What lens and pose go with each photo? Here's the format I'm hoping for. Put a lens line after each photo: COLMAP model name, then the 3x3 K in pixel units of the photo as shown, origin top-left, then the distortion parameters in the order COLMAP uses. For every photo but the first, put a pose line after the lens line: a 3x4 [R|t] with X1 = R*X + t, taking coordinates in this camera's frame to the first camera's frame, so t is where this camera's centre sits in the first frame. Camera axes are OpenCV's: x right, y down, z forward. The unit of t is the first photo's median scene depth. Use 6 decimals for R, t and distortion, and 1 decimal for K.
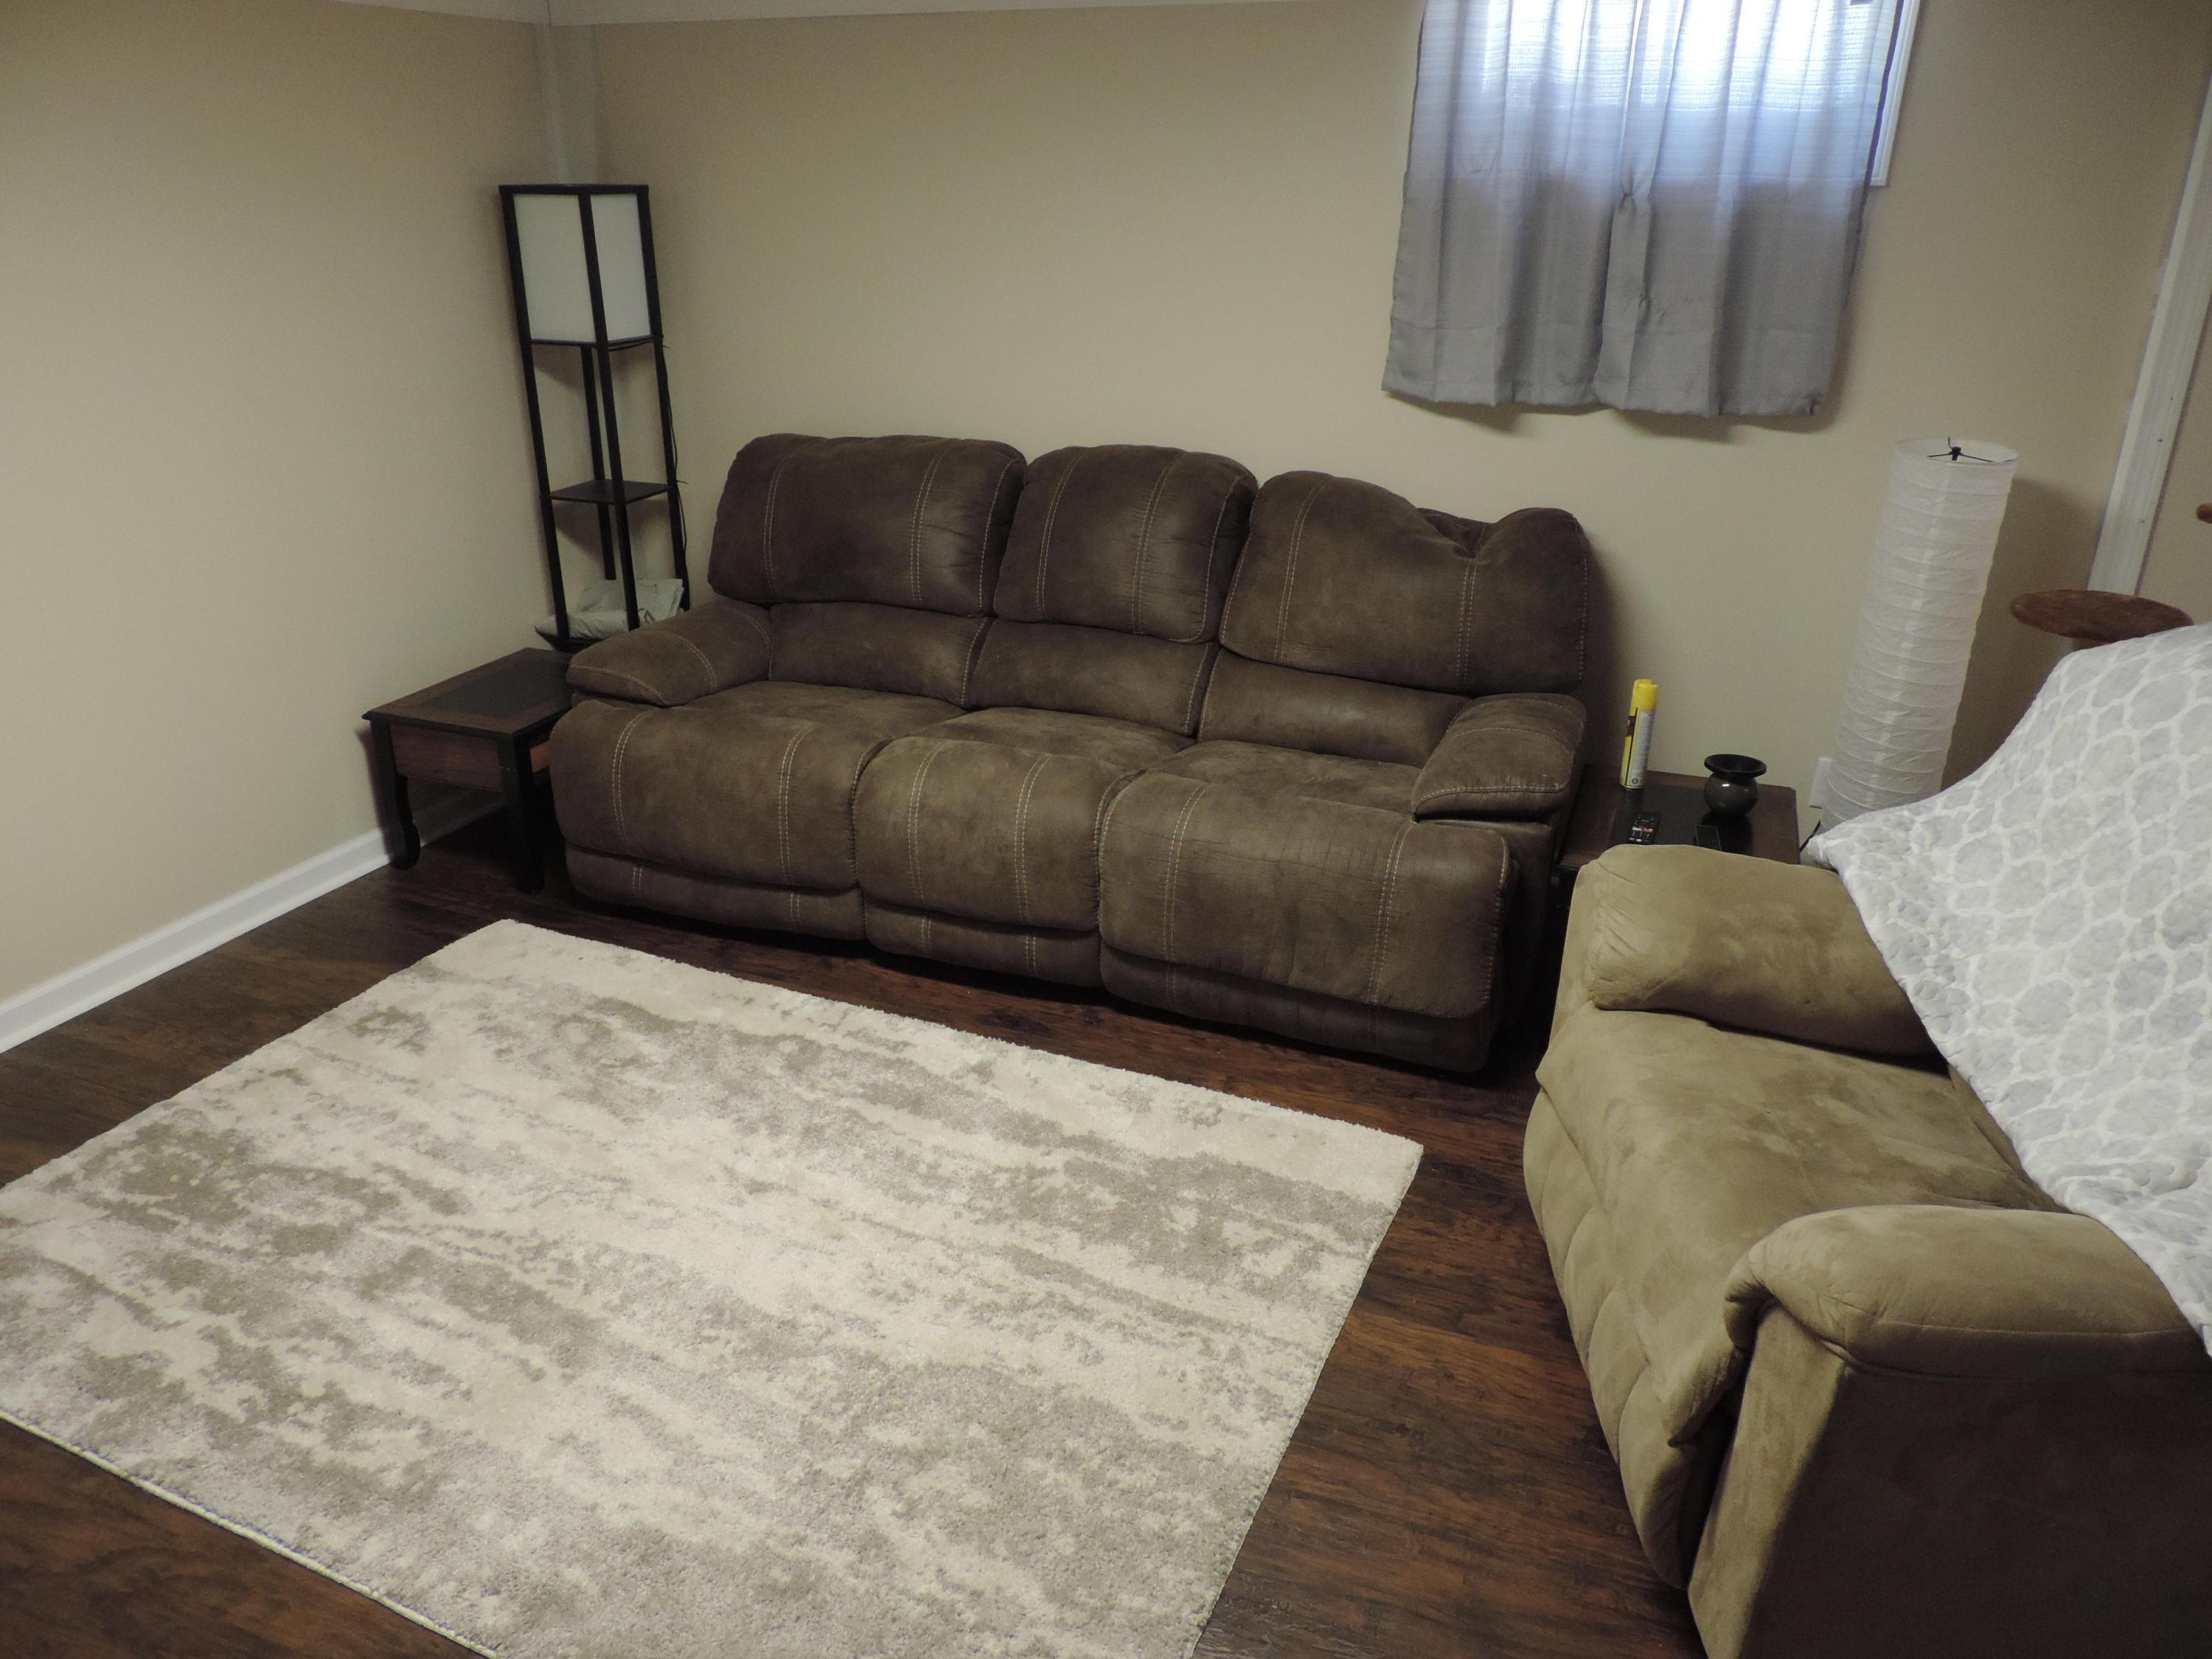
lens RADIAL K [[1585.8, 0, 1106.7], [0, 1585.8, 830.0], [0, 0, 1]] dist [-0.022021, 0.006087]
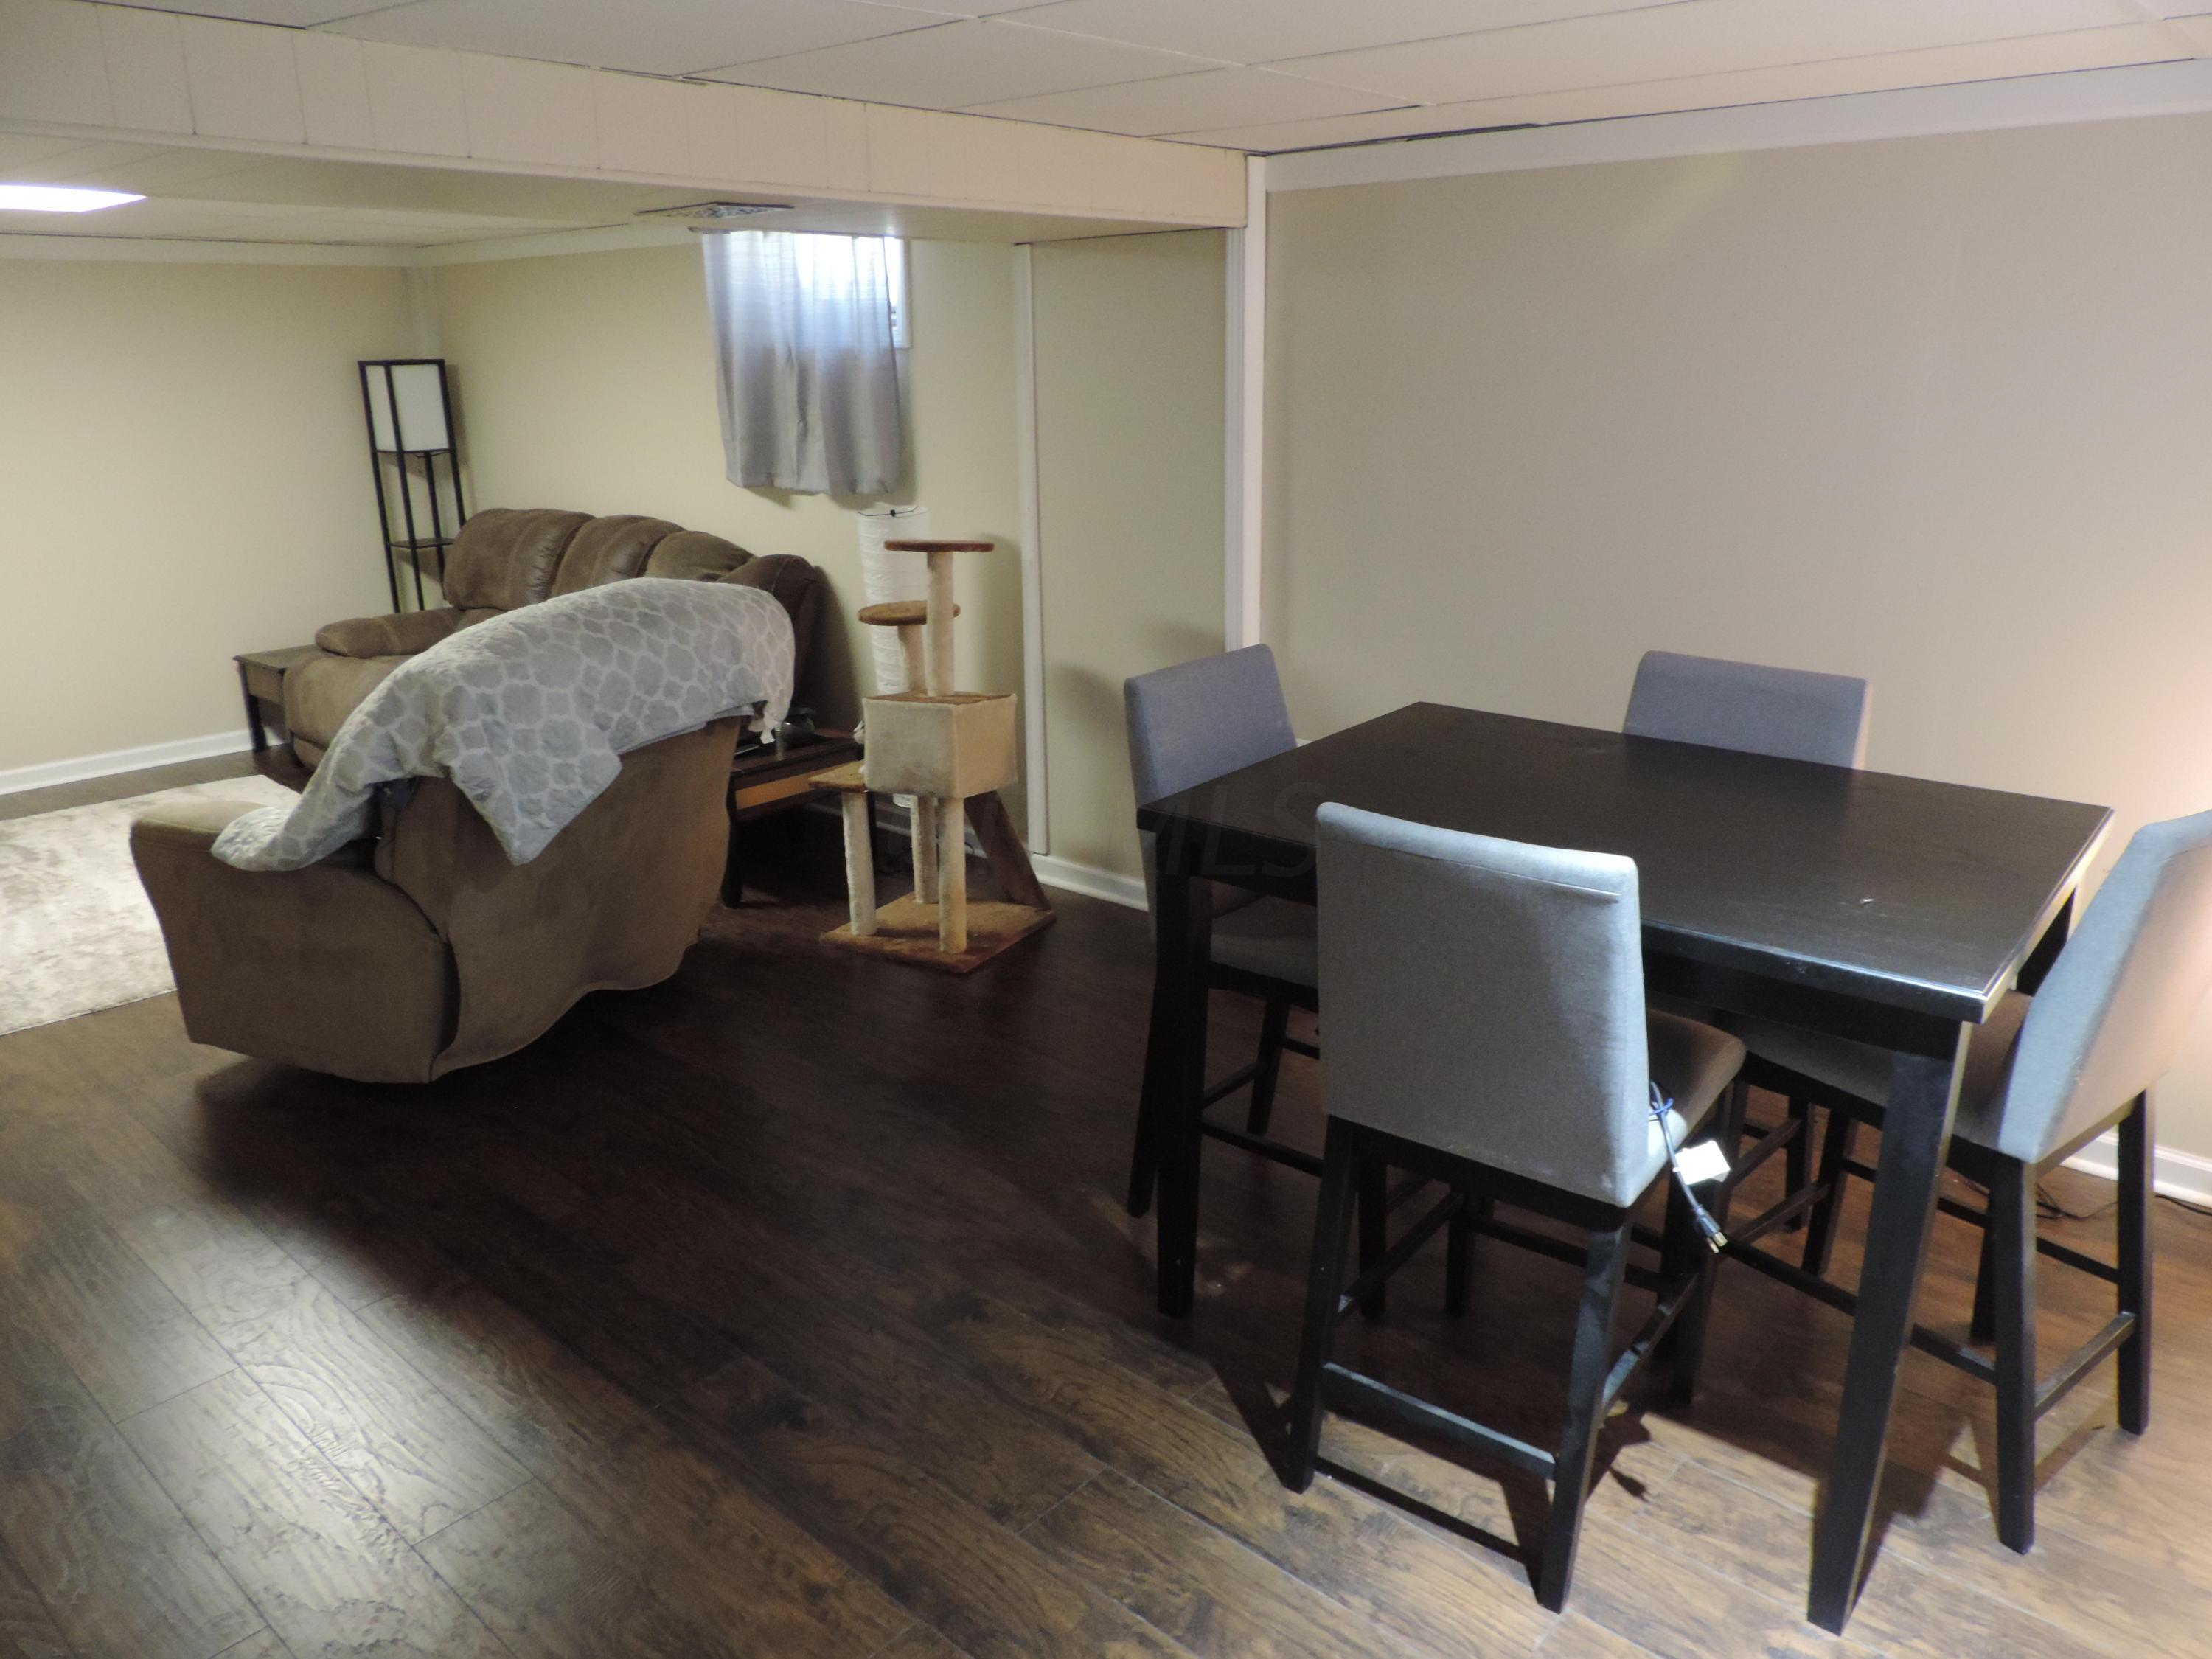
lens RADIAL K [[1585.8, 0, 1103.1], [0, 1585.8, 833.7], [0, 0, 1]] dist [-0.022021, 0.006087]
pose [[0.938165, 0.085830, -0.335379, 1.275885], [-0.114676, 0.991132, -0.067137, 0.155199], [0.326643, 0.101446, 0.939688, -0.370837]]
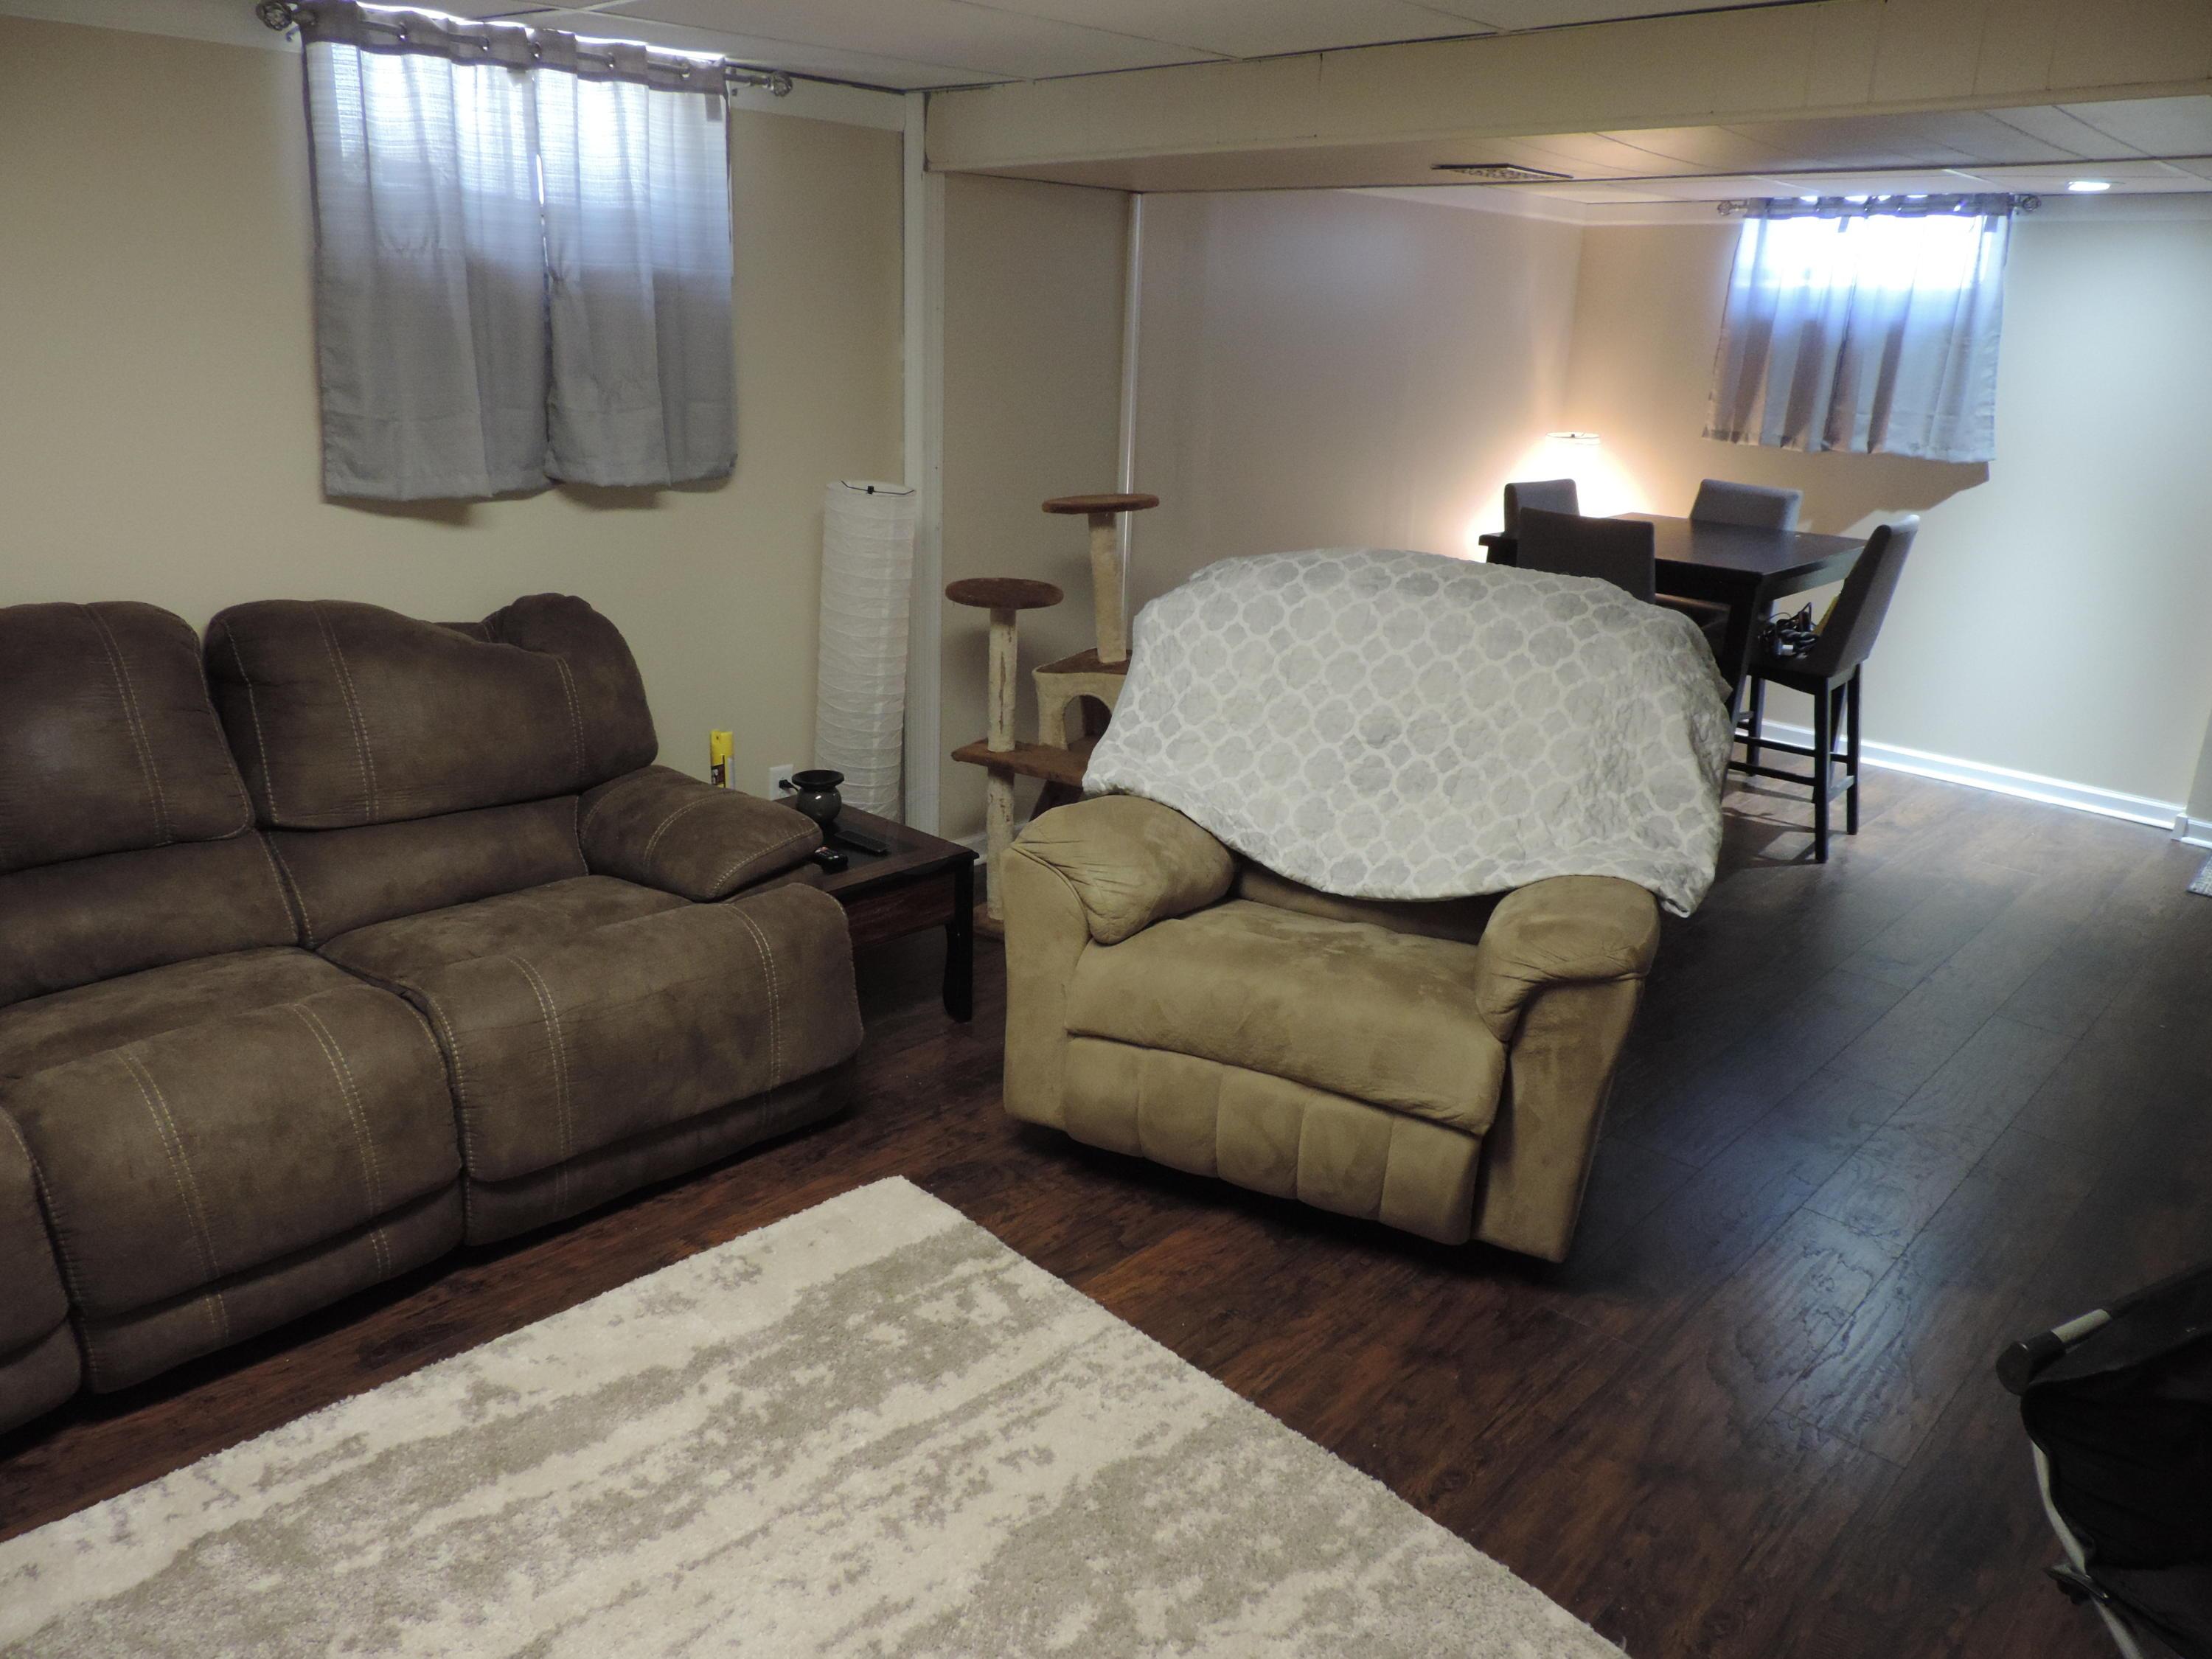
lens RADIAL K [[1585.8, 0, 1105.7], [0, 1585.8, 828.6], [0, 0, 1]] dist [-0.022021, 0.006087]
pose [[0.363945, -0.278431, 0.888831, -0.573947], [0.324374, 0.932425, 0.159268, -0.127001], [-0.873113, 0.230348, 0.429667, 0.355222]]
